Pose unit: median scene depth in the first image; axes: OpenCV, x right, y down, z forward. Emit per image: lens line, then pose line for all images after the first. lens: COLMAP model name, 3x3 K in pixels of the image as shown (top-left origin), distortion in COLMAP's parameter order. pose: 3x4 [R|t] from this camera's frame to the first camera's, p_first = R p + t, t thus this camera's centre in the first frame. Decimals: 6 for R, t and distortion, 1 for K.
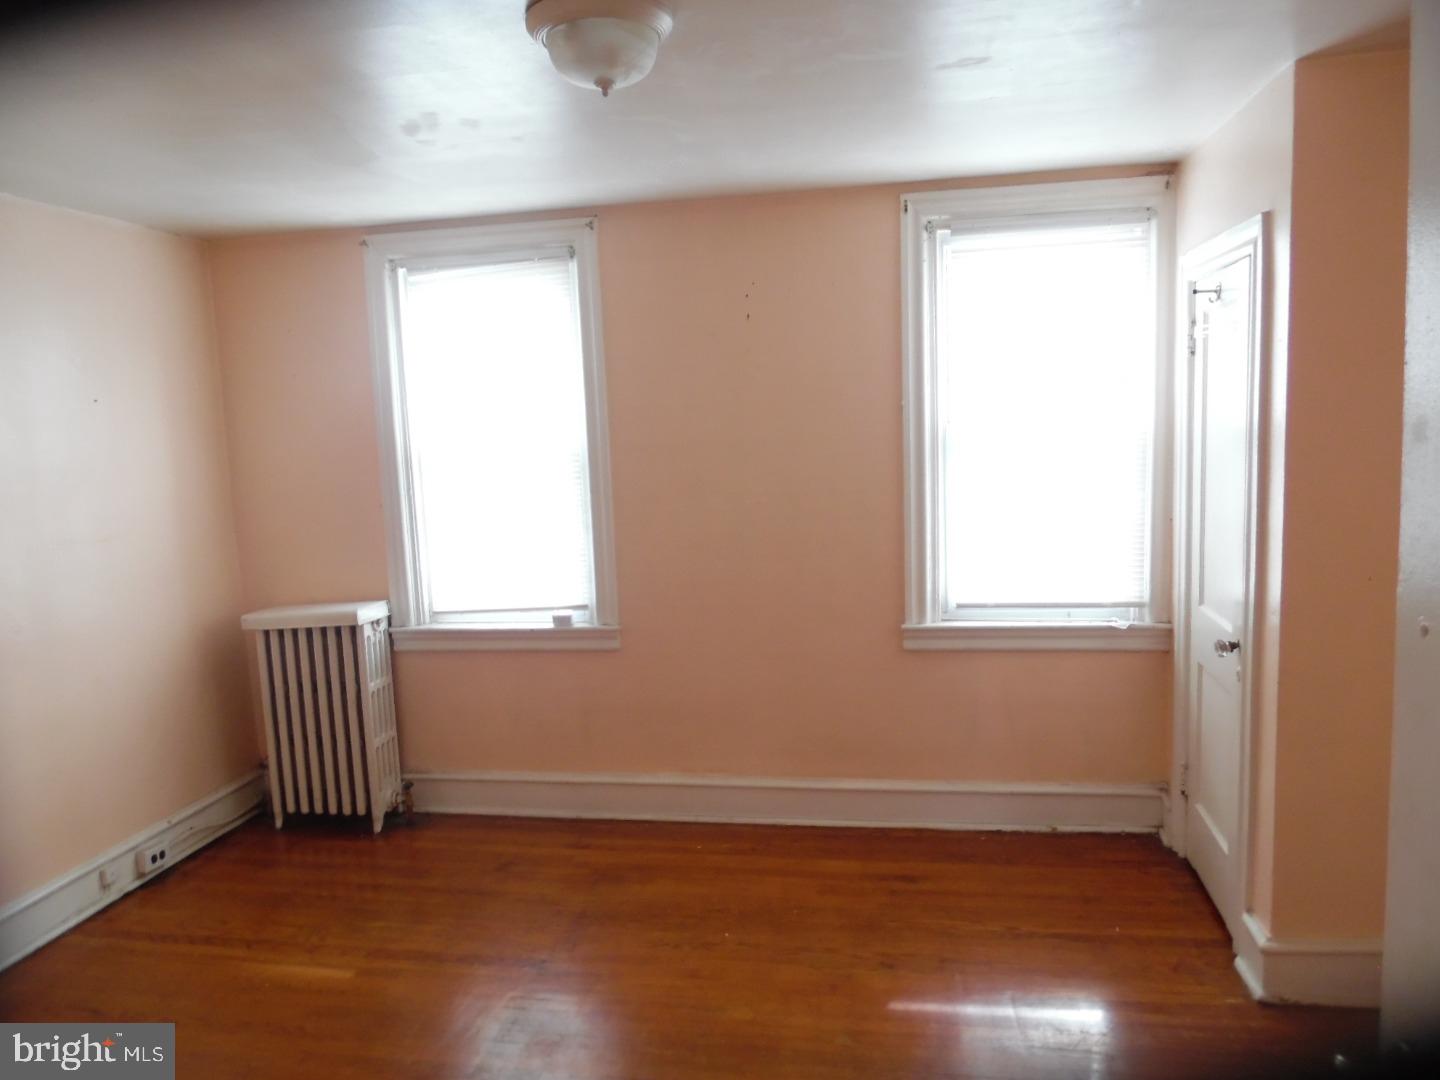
lens RADIAL K [[1029.2, 0, 724.1], [0, 1029.2, 538.6], [0, 0, 1]] dist [0.006008, -0.007257]
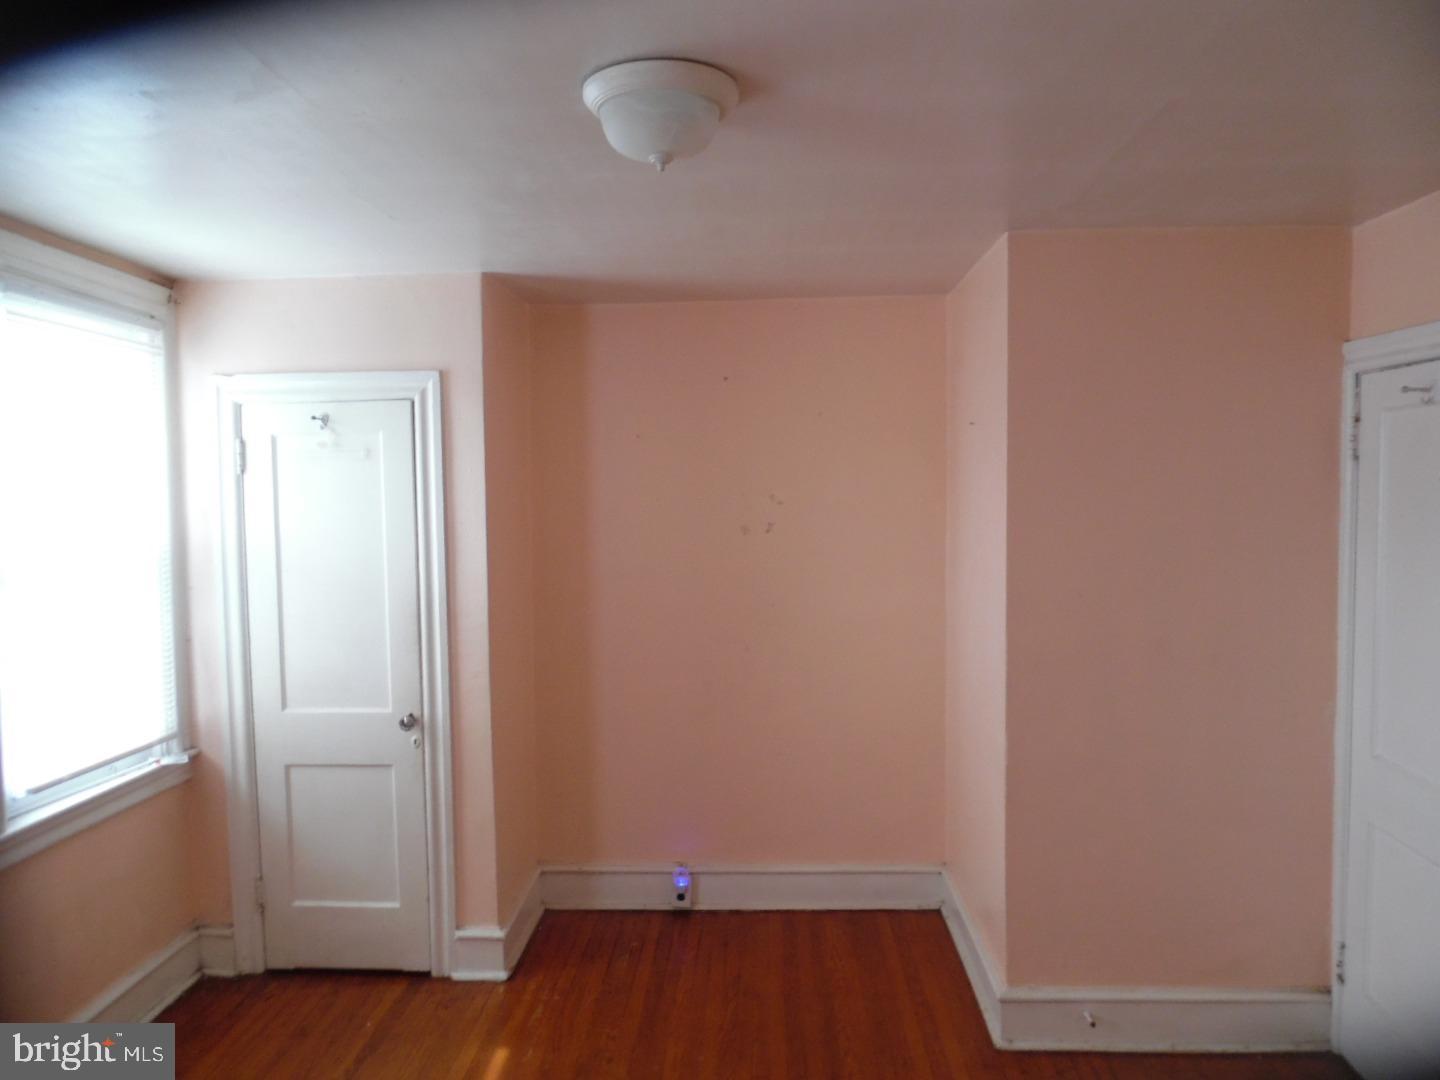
lens RADIAL K [[1029.2, 0, 724.7], [0, 1029.2, 545.2], [0, 0, 1]] dist [0.006008, -0.007257]
pose [[-0.148518, -0.001110, 0.988909, -0.612081], [0.144758, 0.989203, 0.022850, -0.057167], [-0.978257, 0.146546, -0.146754, 0.657711]]
